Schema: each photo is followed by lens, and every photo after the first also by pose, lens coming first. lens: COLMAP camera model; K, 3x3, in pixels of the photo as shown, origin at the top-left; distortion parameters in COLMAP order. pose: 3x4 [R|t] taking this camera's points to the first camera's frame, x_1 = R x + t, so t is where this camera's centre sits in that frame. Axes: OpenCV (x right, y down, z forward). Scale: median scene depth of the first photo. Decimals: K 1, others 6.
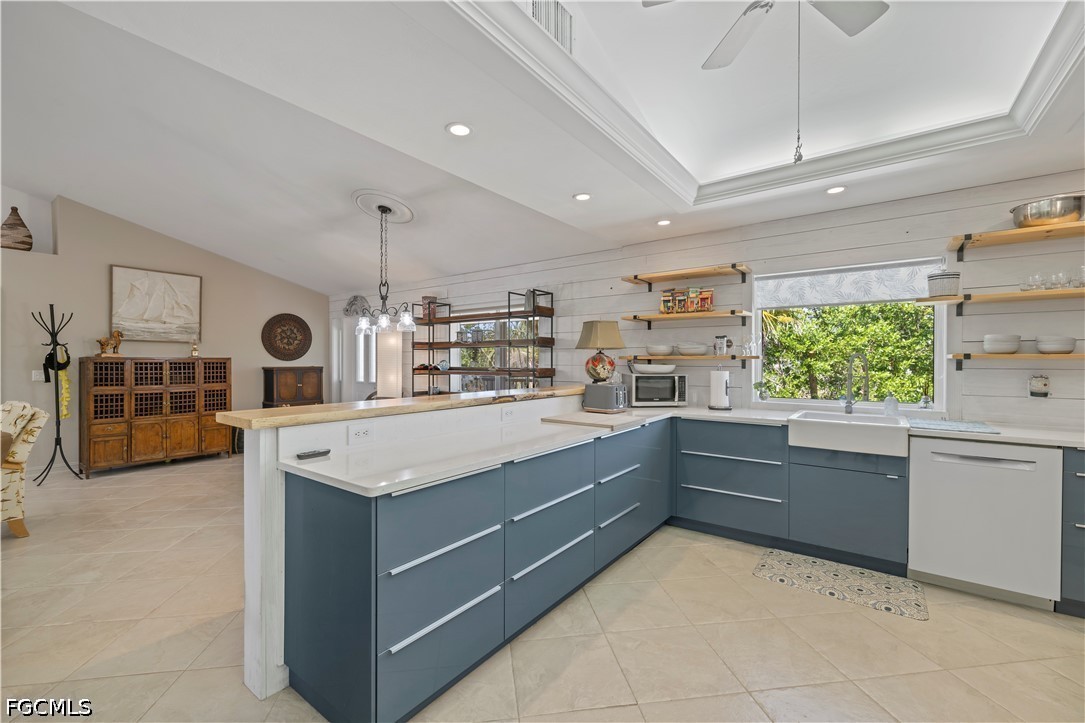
lens RADIAL K [[457.2, 0, 543.0], [0, 457.2, 362.9], [0, 0, 1]] dist [0.002688, -0.000057]
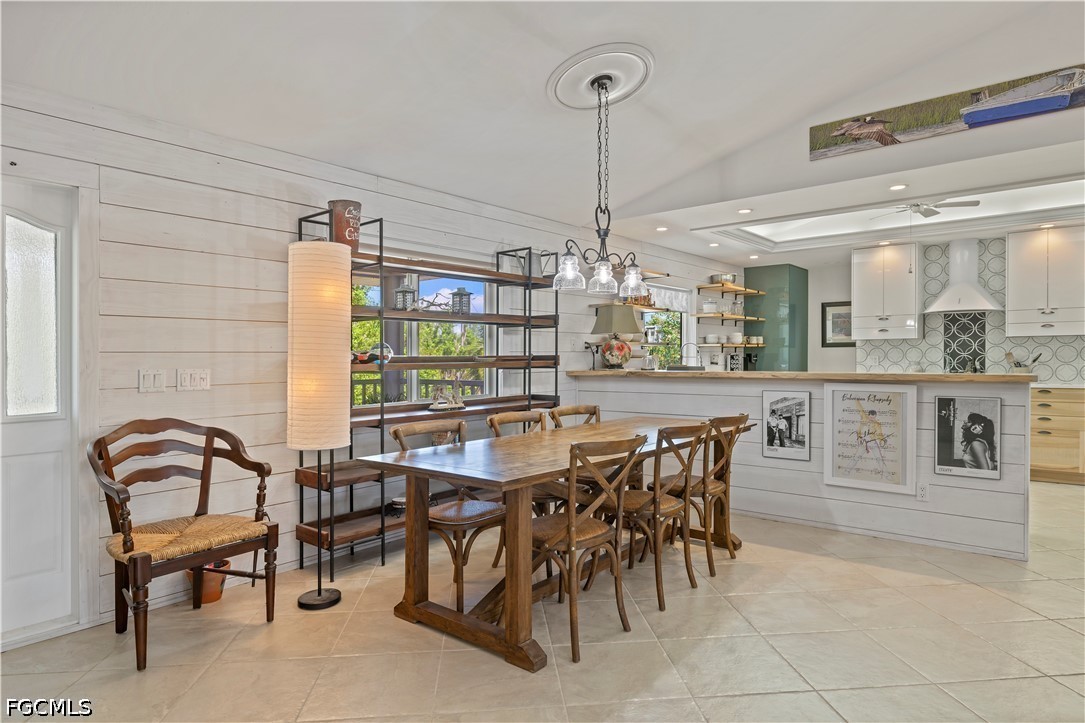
lens RADIAL K [[599.3, 0, 550.6], [0, 599.3, 364.8], [0, 0, 1]] dist [-0.000013, 0.001083]
pose [[0.066524, -0.017096, 0.997638, -1.088183], [0.013369, 0.999779, 0.016241, 0.012797], [-0.997695, 0.012257, 0.066738, 0.985529]]
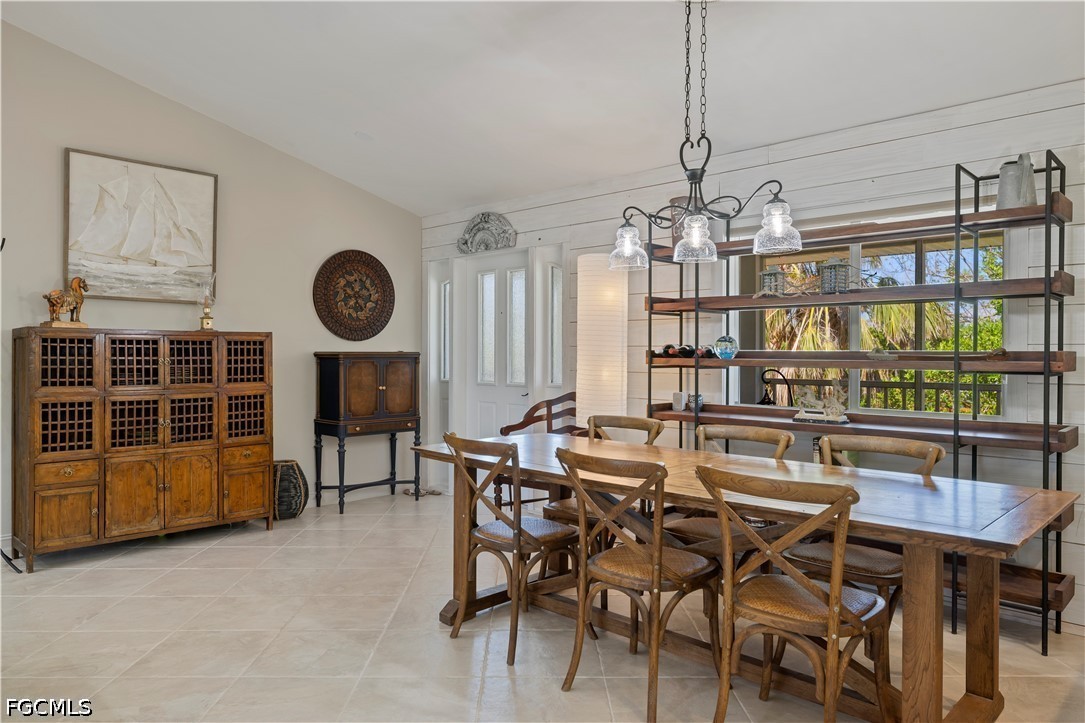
lens RADIAL K [[743.6, 0, 546.0], [0, 743.6, 356.1], [0, 0, 1]] dist [-0.002231, 0.003506]
pose [[0.990942, 0.003954, -0.134234, -0.377950], [-0.003849, 0.999992, 0.001042, 0.018034], [0.134237, -0.000516, 0.990949, 0.314712]]
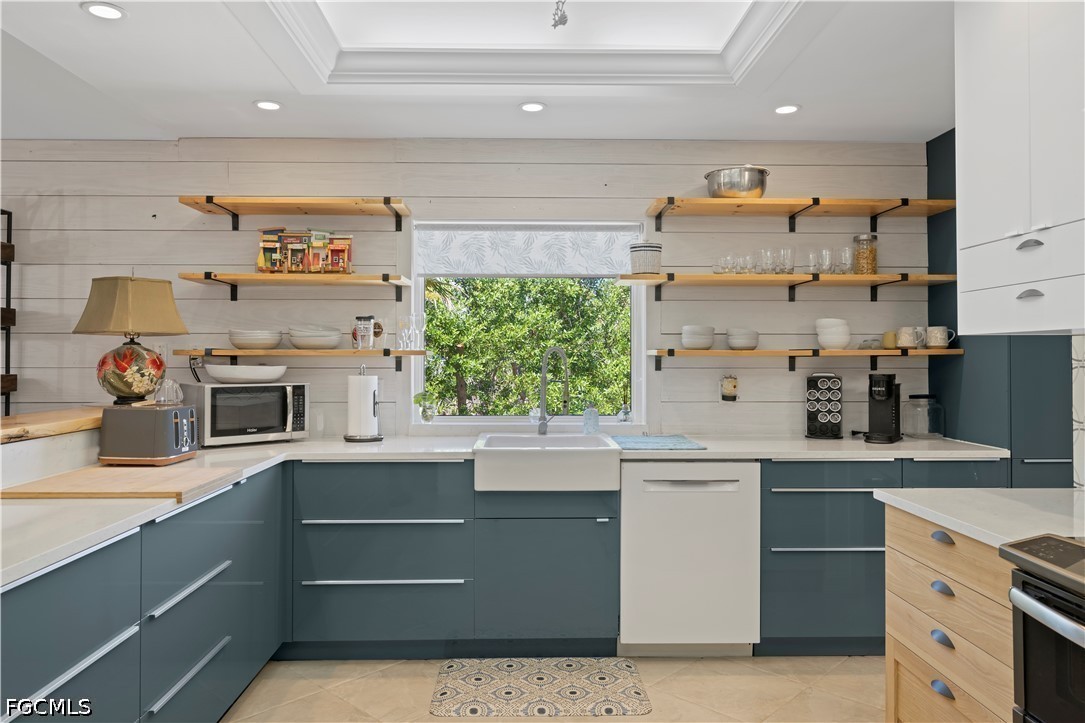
lens RADIAL K [[743.6, 0, 540.8], [0, 743.6, 349.9], [0, 0, 1]] dist [-0.002231, 0.003506]
pose [[0.788724, 0.006322, 0.614715, -0.018896], [0.003495, 0.999885, -0.014768, -0.000423], [-0.614738, 0.013797, 0.788611, 0.084874]]
